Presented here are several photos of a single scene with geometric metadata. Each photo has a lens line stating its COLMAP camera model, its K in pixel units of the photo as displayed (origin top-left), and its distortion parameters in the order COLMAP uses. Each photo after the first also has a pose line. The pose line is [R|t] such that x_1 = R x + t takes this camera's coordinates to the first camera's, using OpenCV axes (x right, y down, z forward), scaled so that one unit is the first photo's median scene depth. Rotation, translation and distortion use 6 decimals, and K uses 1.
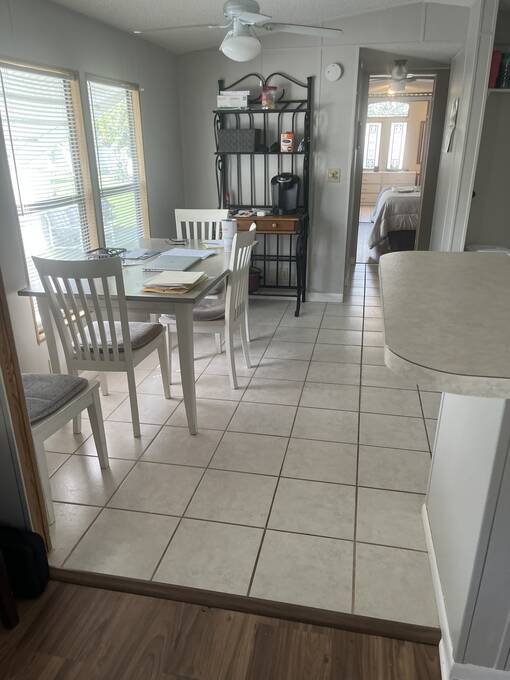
lens RADIAL K [[518.2, 0, 251.2], [0, 518.2, 346.0], [0, 0, 1]] dist [0.054279, -0.060381]
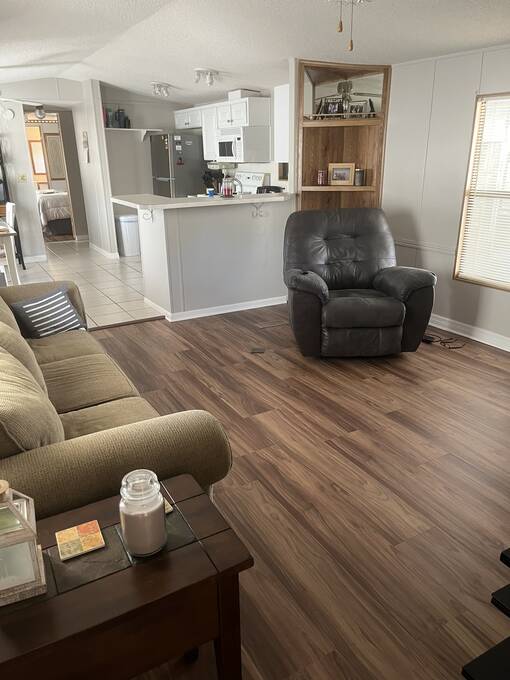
lens RADIAL K [[518.2, 0, 251.2], [0, 518.2, 346.0], [0, 0, 1]] dist [0.054279, -0.060381]
pose [[0.747321, -0.240920, 0.619249, -0.436663], [0.256522, 0.964310, 0.065592, 0.238192], [-0.612951, 0.109833, 0.782450, -0.614368]]
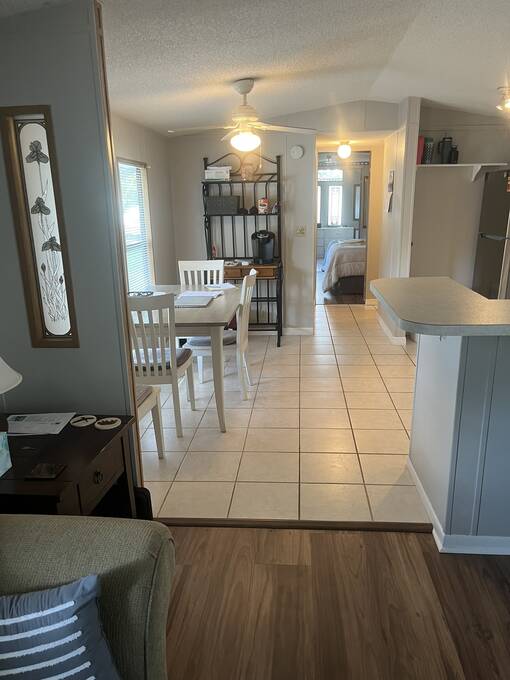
lens RADIAL K [[517.1, 0, 262.4], [0, 517.1, 344.2], [0, 0, 1]] dist [0.070790, -0.084936]
pose [[0.990416, -0.049372, 0.128993, -0.105555], [0.062614, 0.992944, -0.100704, 0.056087], [-0.123111, 0.107815, 0.986519, -0.173290]]
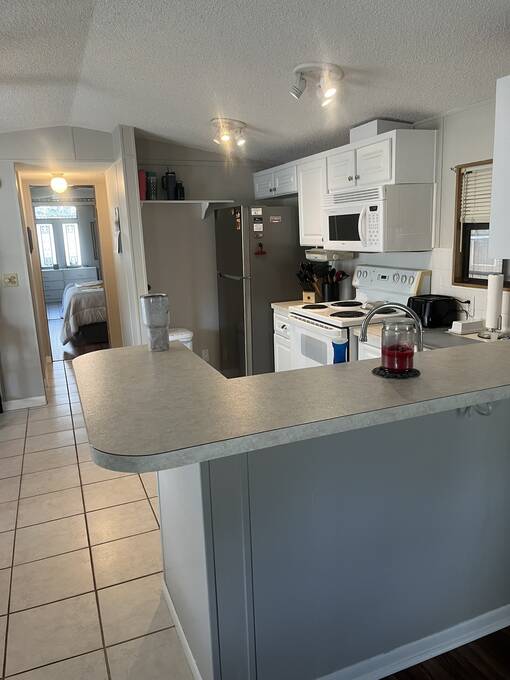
lens RADIAL K [[519.6, 0, 258.4], [0, 519.6, 339.9], [0, 0, 1]] dist [0.038321, -0.006553]
pose [[0.829777, -0.146078, 0.538639, -0.002630], [0.238712, 0.965293, -0.105951, -0.003126], [-0.504467, 0.216495, 0.835848, -0.037050]]
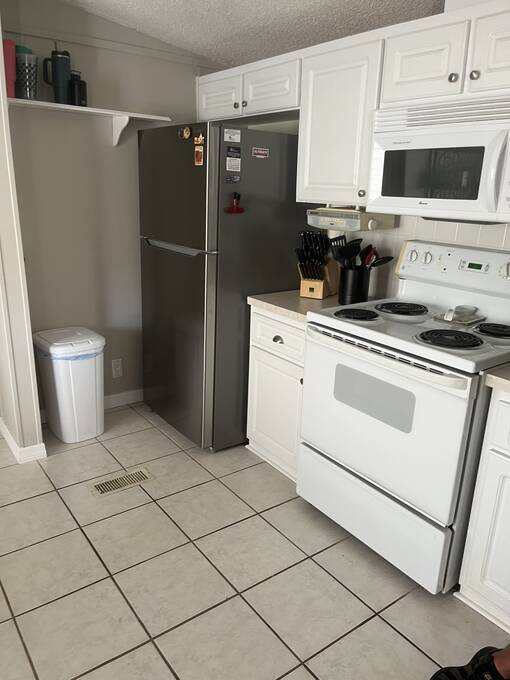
lens RADIAL K [[518.2, 0, 251.2], [0, 518.2, 346.0], [0, 0, 1]] dist [0.054279, -0.060381]
pose [[0.668371, -0.203109, 0.715561, 0.124141], [0.244663, 0.968499, 0.046376, -0.141325], [-0.702439, 0.144074, 0.697009, 0.353103]]
